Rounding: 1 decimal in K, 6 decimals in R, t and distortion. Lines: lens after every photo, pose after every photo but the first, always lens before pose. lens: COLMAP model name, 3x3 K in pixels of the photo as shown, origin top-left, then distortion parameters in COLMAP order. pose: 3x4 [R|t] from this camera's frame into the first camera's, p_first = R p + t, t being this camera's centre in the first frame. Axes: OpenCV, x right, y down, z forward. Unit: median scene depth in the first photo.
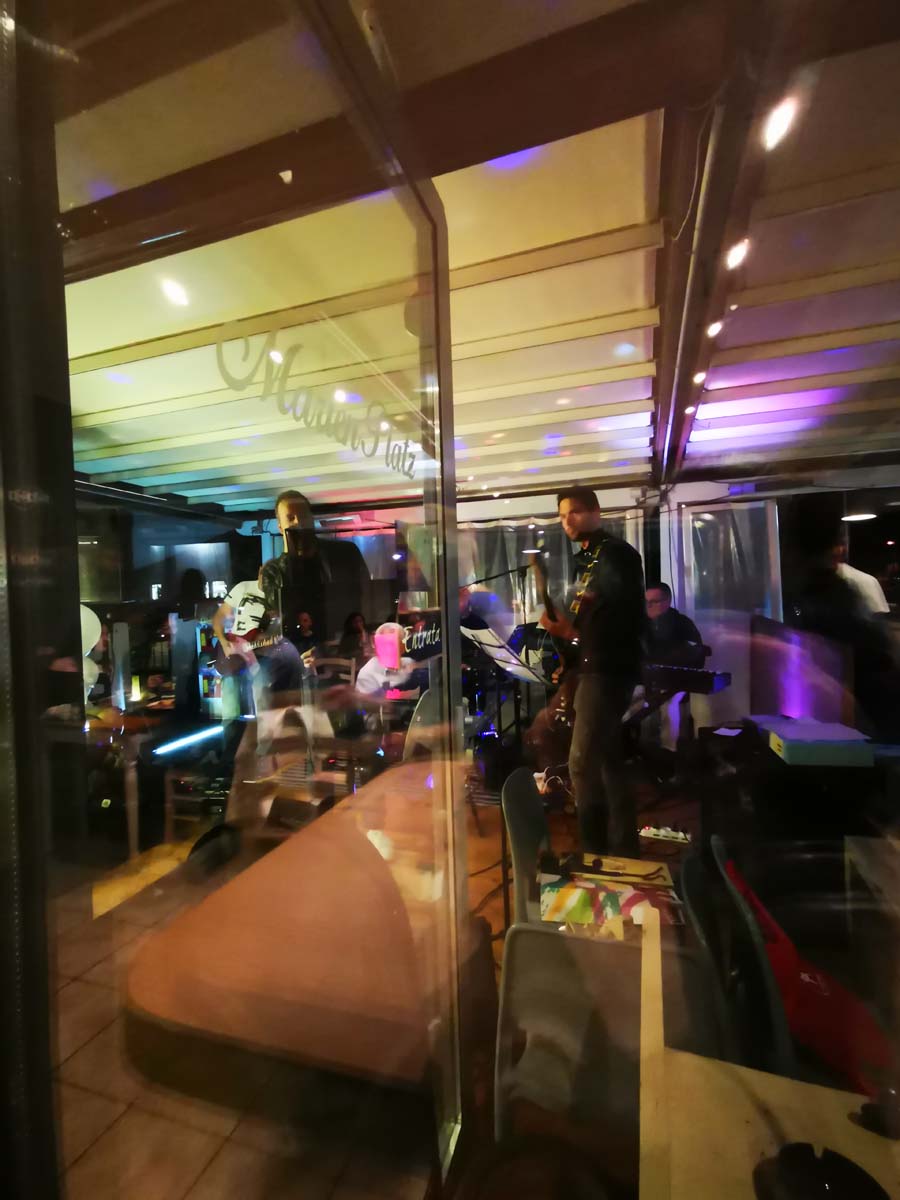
lens RADIAL K [[554.4, 0, 447.3], [0, 554.4, 601.7], [0, 0, 1]] dist [-0.001790, 0.007076]
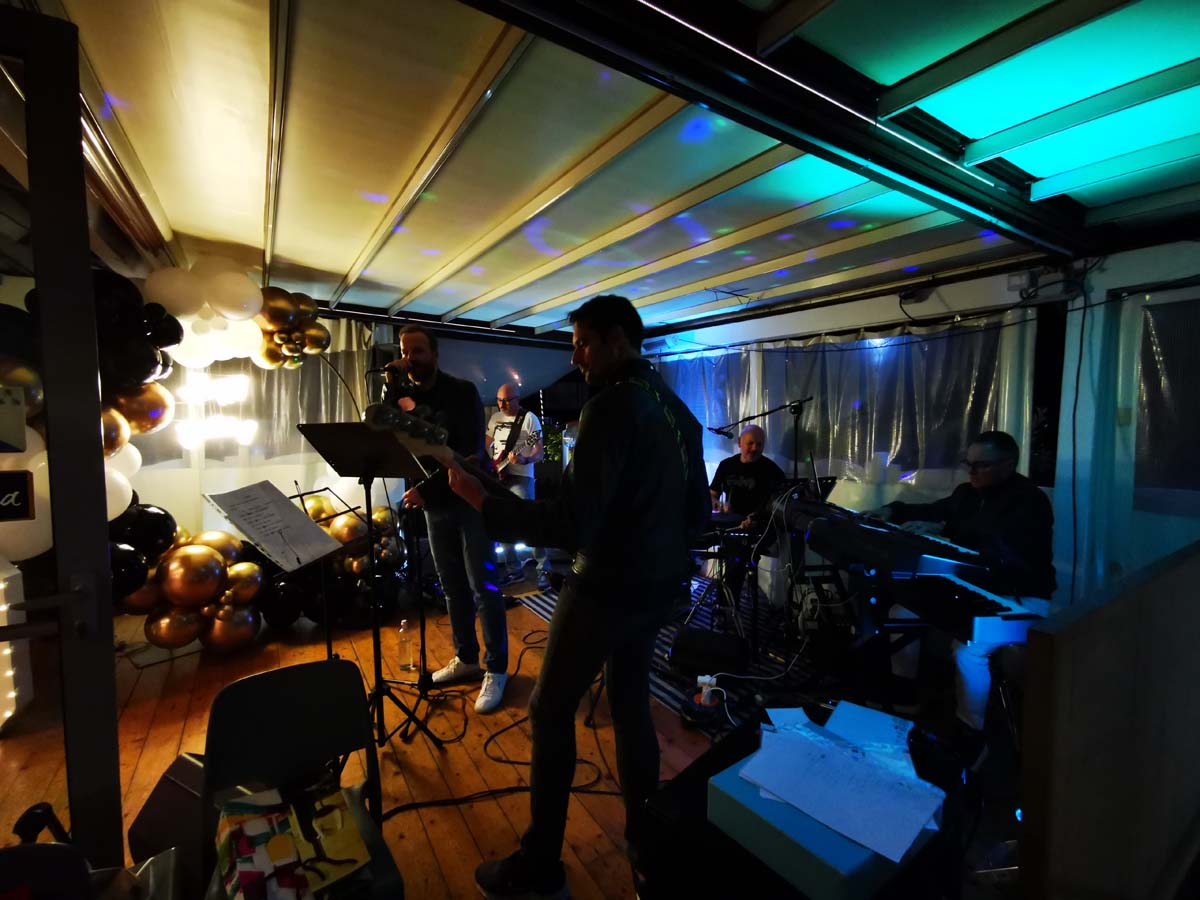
lens RADIAL K [[554.4, 0, 598.8], [0, 554.4, 452.3], [0, 0, 1]] dist [-0.001790, 0.007076]
pose [[0.774312, 0.084470, -0.627141, 0.381176], [-0.044379, 0.995859, 0.079341, -0.040197], [0.631246, -0.033603, 0.774854, 0.247011]]
